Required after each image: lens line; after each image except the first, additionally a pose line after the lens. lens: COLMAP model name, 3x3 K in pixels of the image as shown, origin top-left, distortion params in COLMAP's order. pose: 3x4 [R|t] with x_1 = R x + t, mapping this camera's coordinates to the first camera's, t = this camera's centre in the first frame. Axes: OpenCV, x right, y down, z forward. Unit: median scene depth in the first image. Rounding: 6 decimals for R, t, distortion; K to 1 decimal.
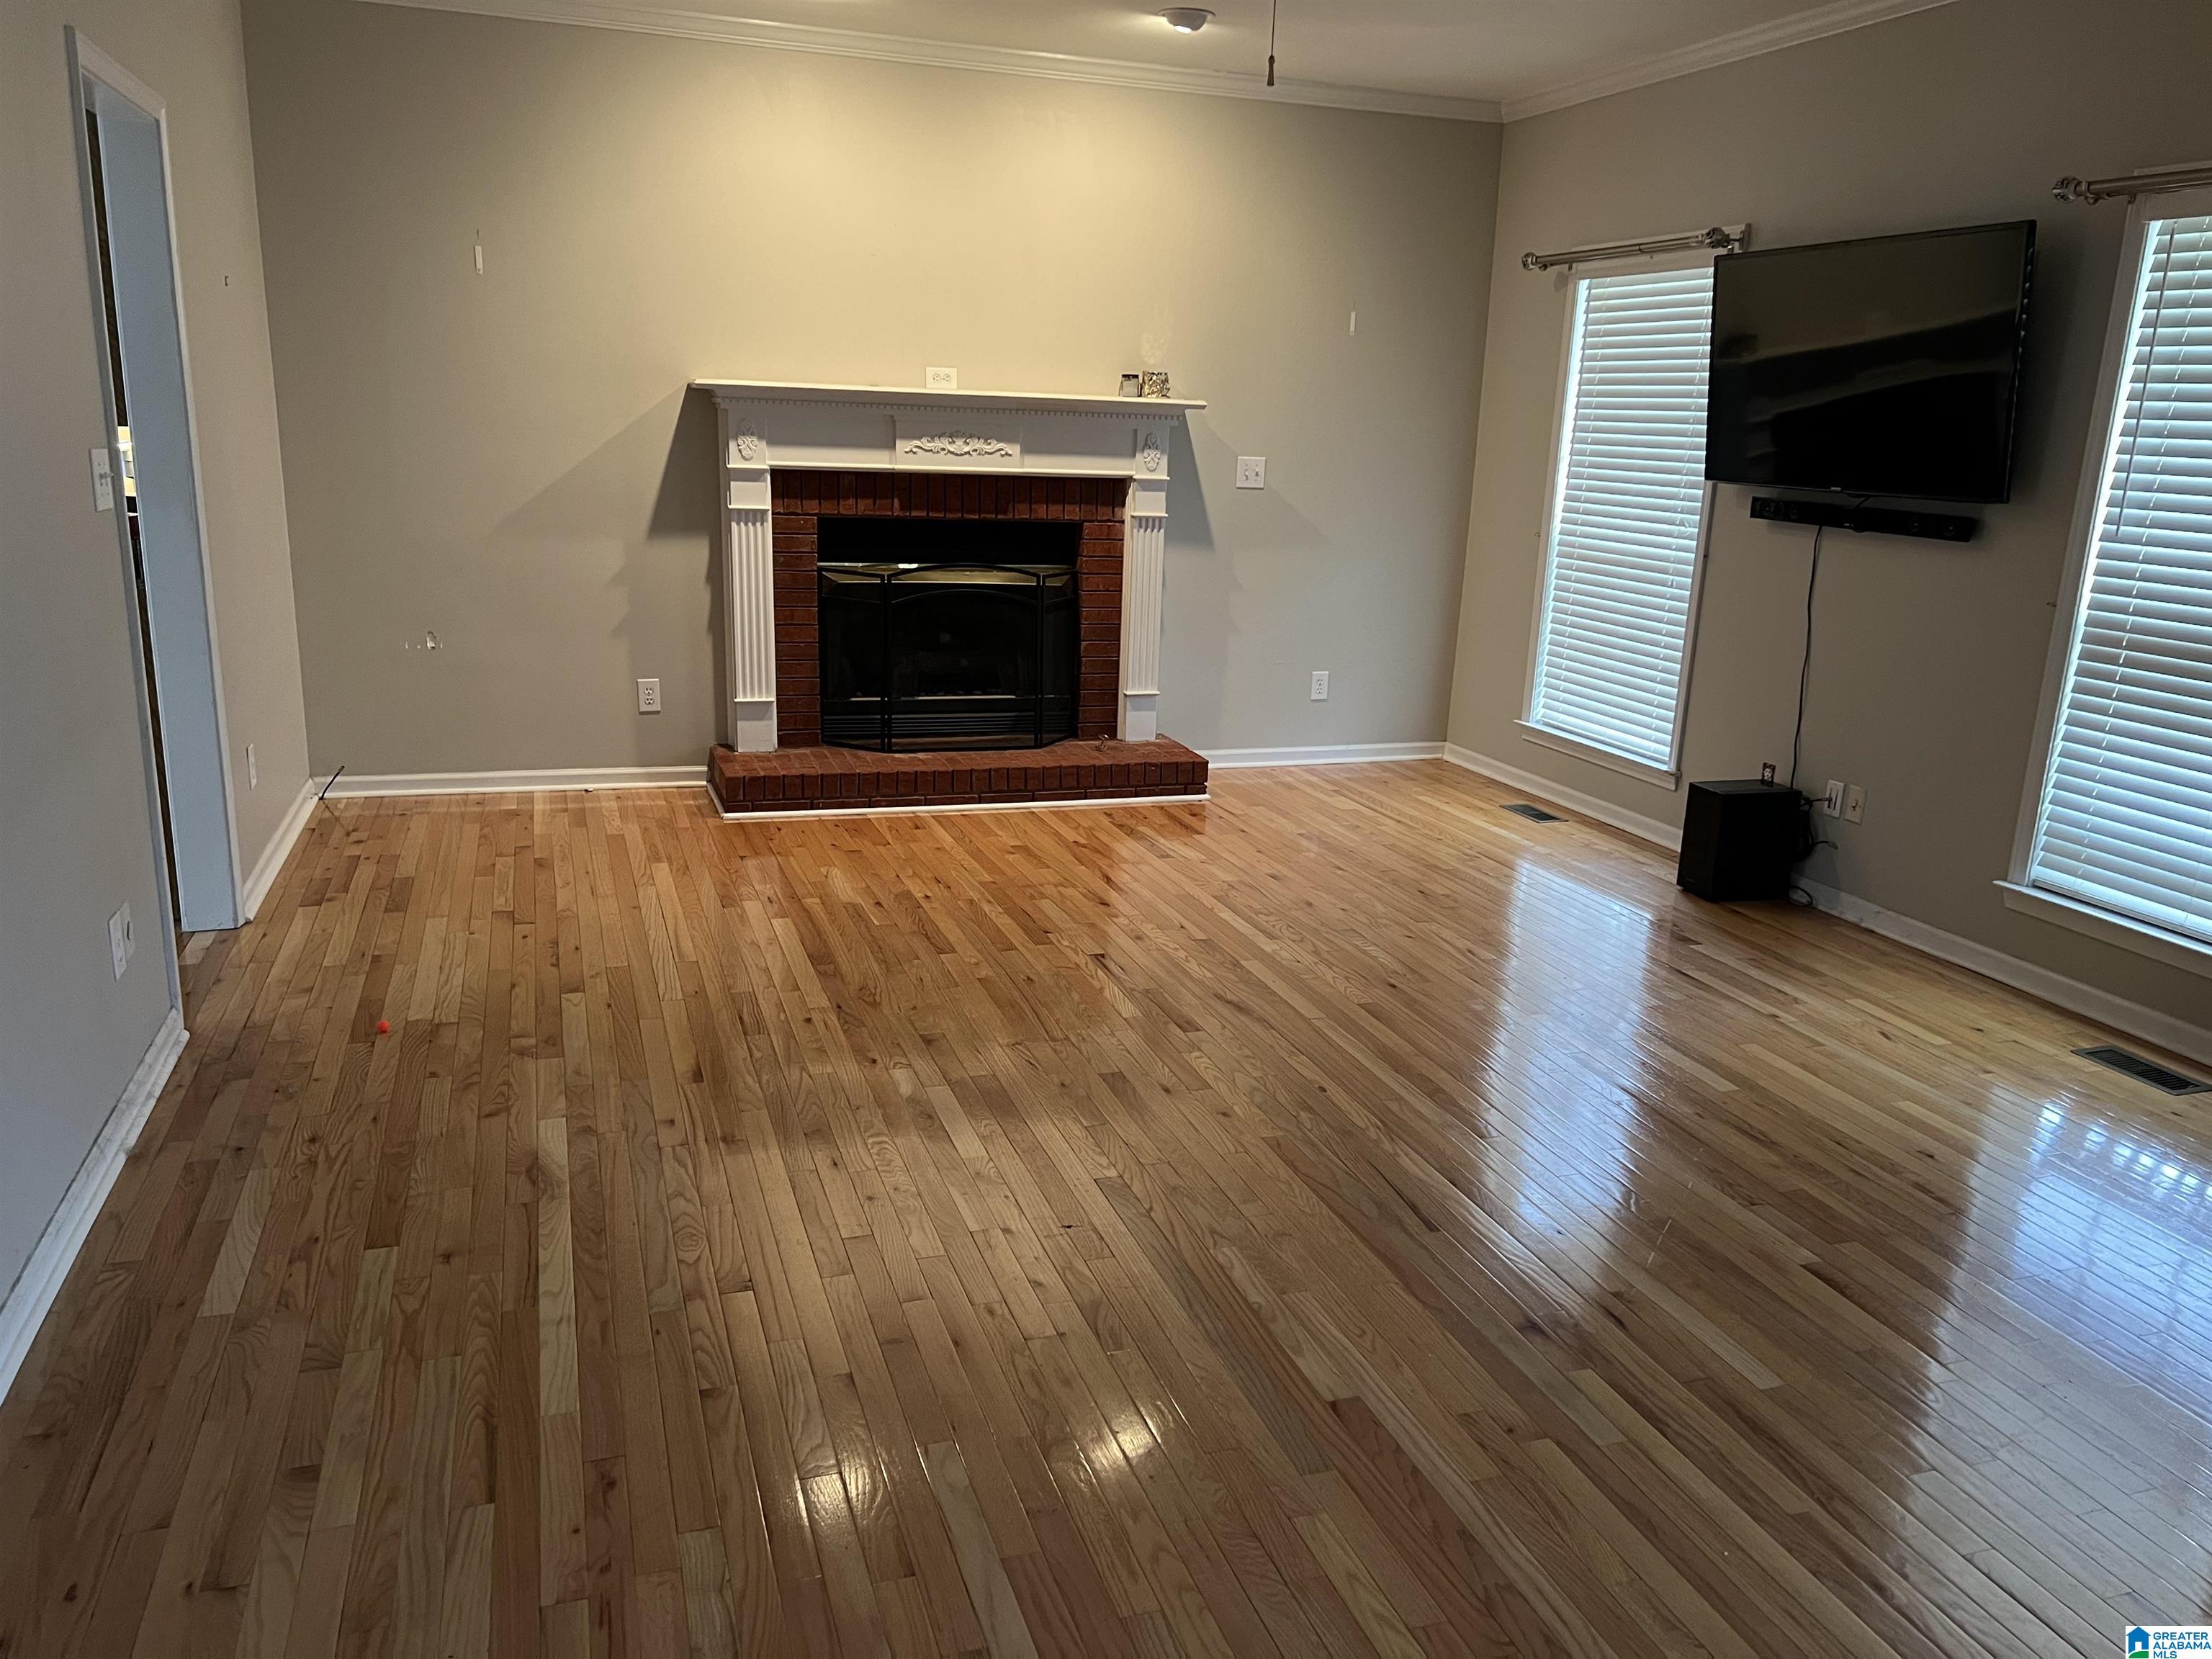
lens RADIAL K [[1665.4, 0, 1107.7], [0, 1665.4, 833.4], [0, 0, 1]] dist [0.001784, -0.010665]
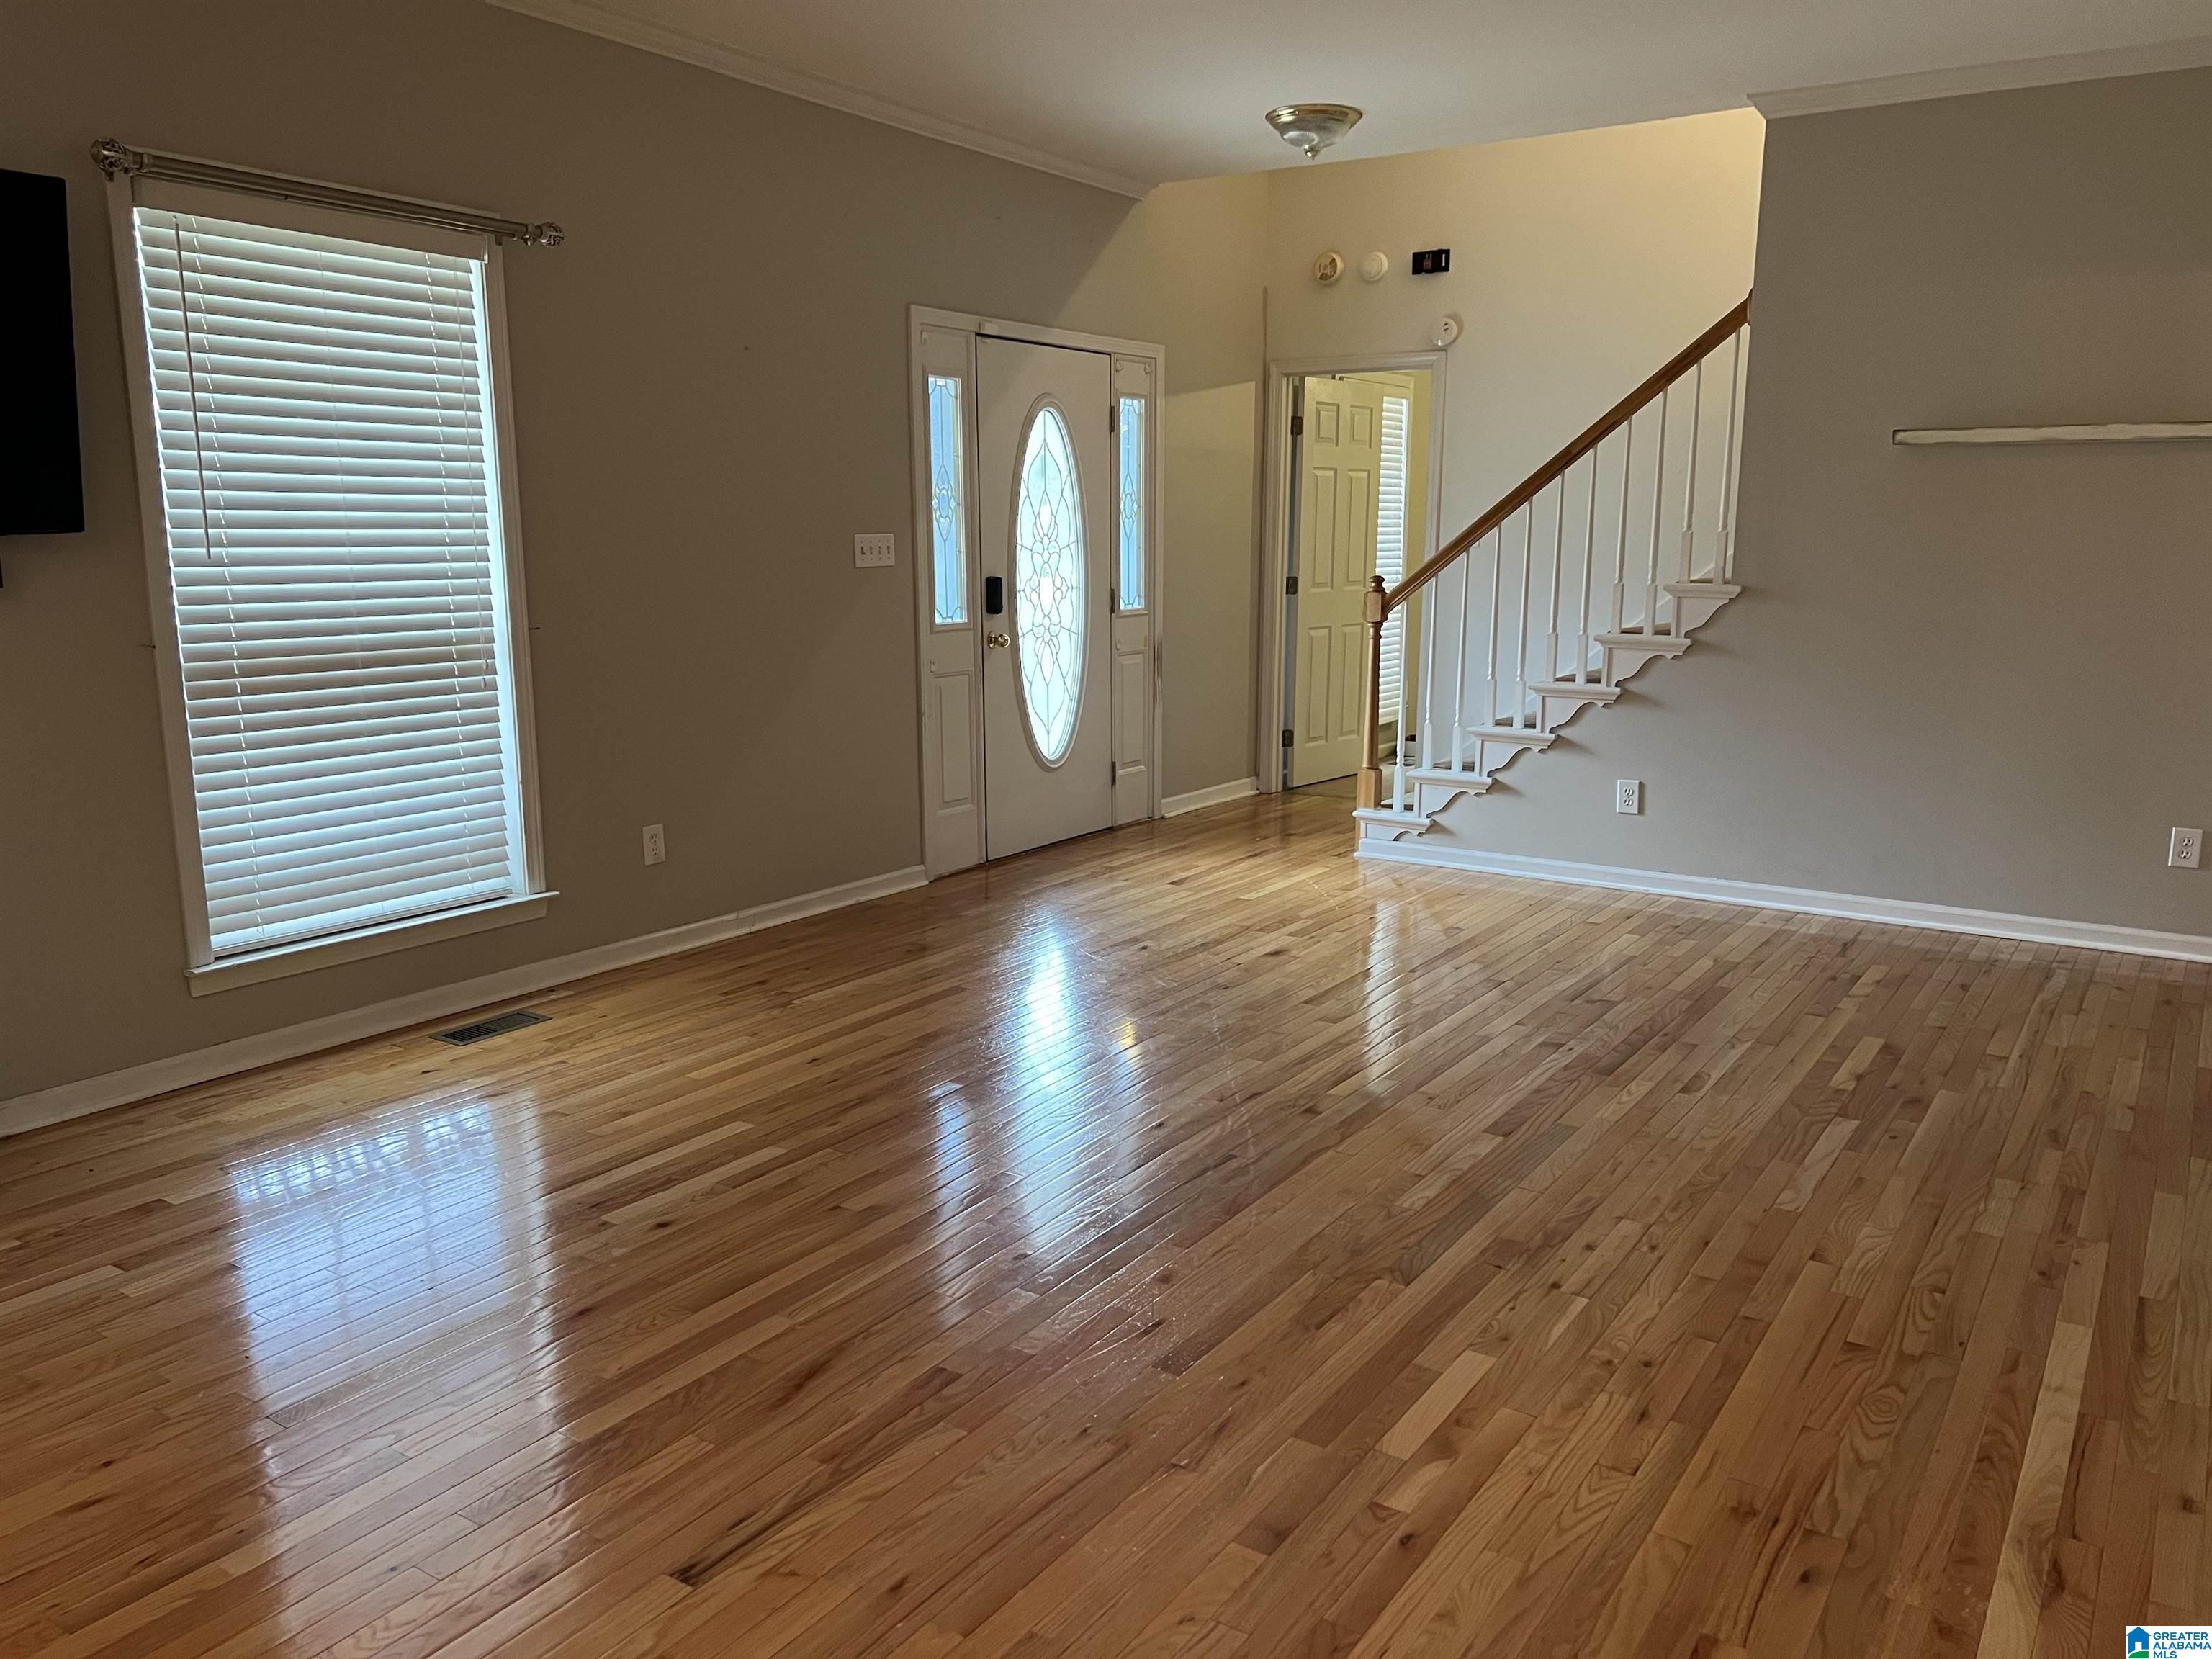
lens RADIAL K [[1665.4, 0, 1105.9], [0, 1665.4, 828.2], [0, 0, 1]] dist [0.001784, -0.010665]
pose [[-0.611596, -0.184526, 0.769350, -0.444582], [0.170063, 0.919029, 0.355618, -0.296334], [-0.772676, 0.348333, -0.530693, 1.204824]]
